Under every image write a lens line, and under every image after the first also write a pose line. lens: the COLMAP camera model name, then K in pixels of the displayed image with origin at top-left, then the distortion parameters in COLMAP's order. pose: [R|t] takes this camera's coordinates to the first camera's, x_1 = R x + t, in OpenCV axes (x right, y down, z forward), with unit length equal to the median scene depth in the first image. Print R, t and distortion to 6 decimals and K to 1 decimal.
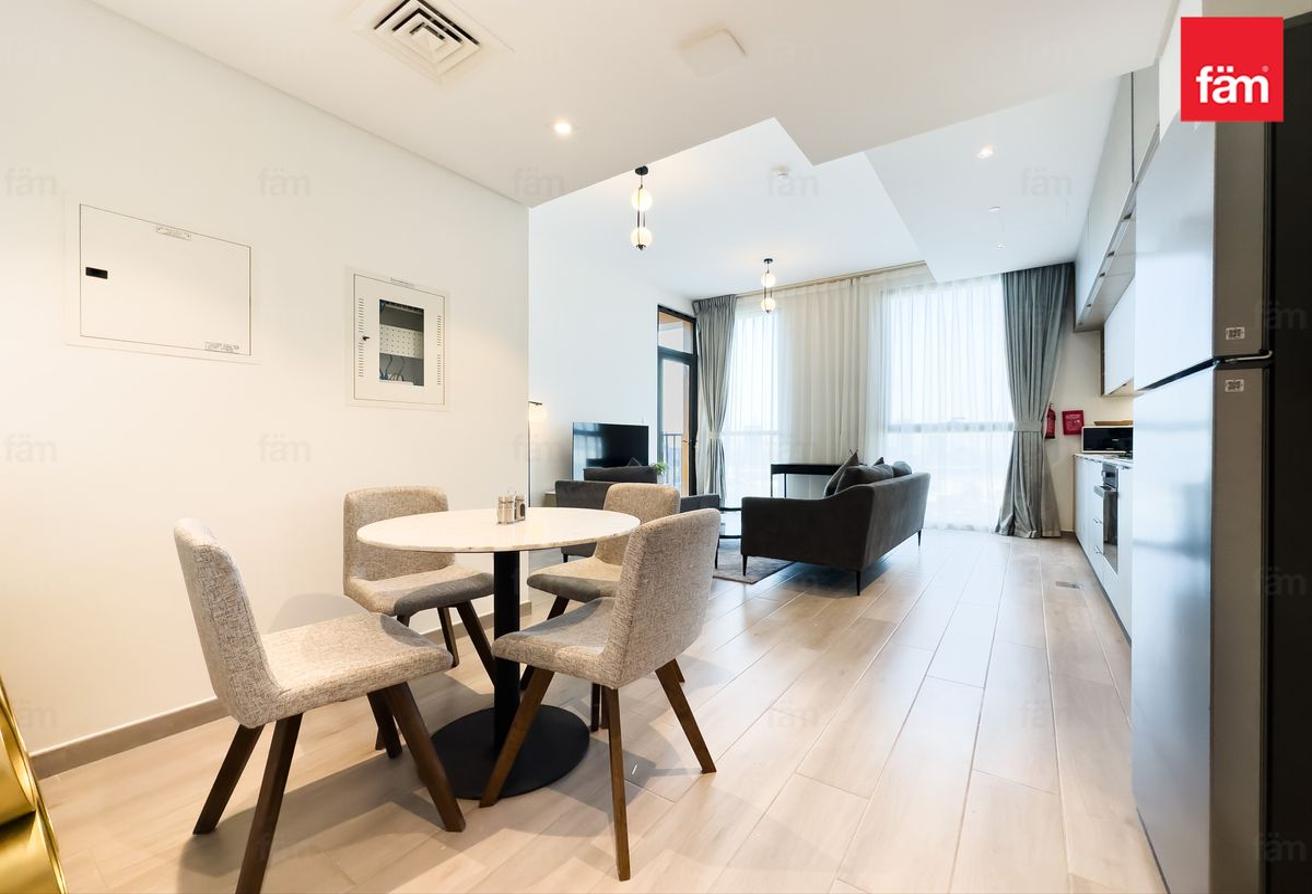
lens RADIAL K [[528.1, 0, 656.0], [0, 528.1, 447.0], [0, 0, 1]] dist [0.001101, 0.000077]
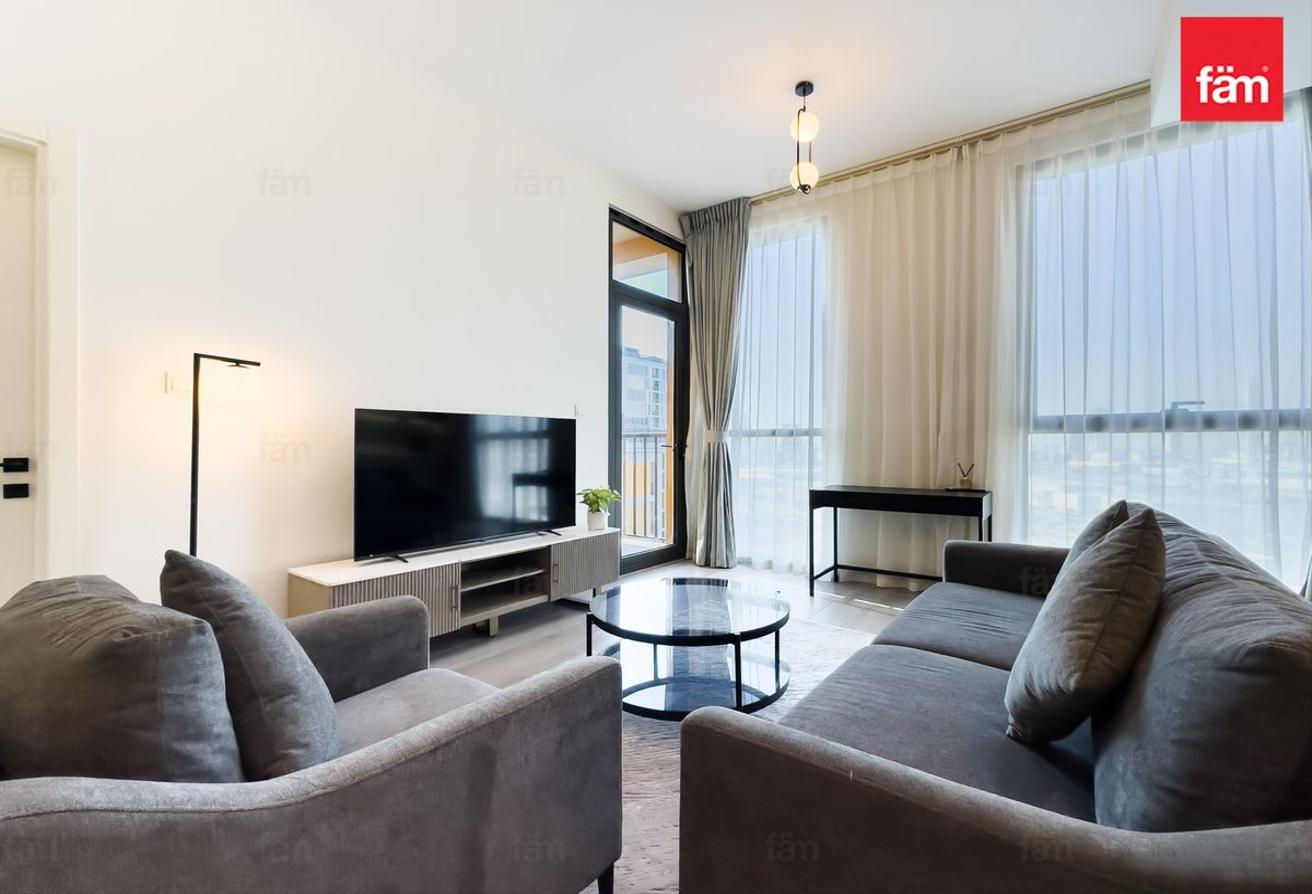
lens RADIAL K [[556.8, 0, 674.6], [0, 556.8, 447.4], [0, 0, 1]] dist [0.000040, -0.000043]
pose [[0.999680, -0.000331, -0.025306, 0.083278], [0.000391, 0.999997, 0.002374, -0.011442], [0.025305, -0.002384, 0.999677, 0.377623]]
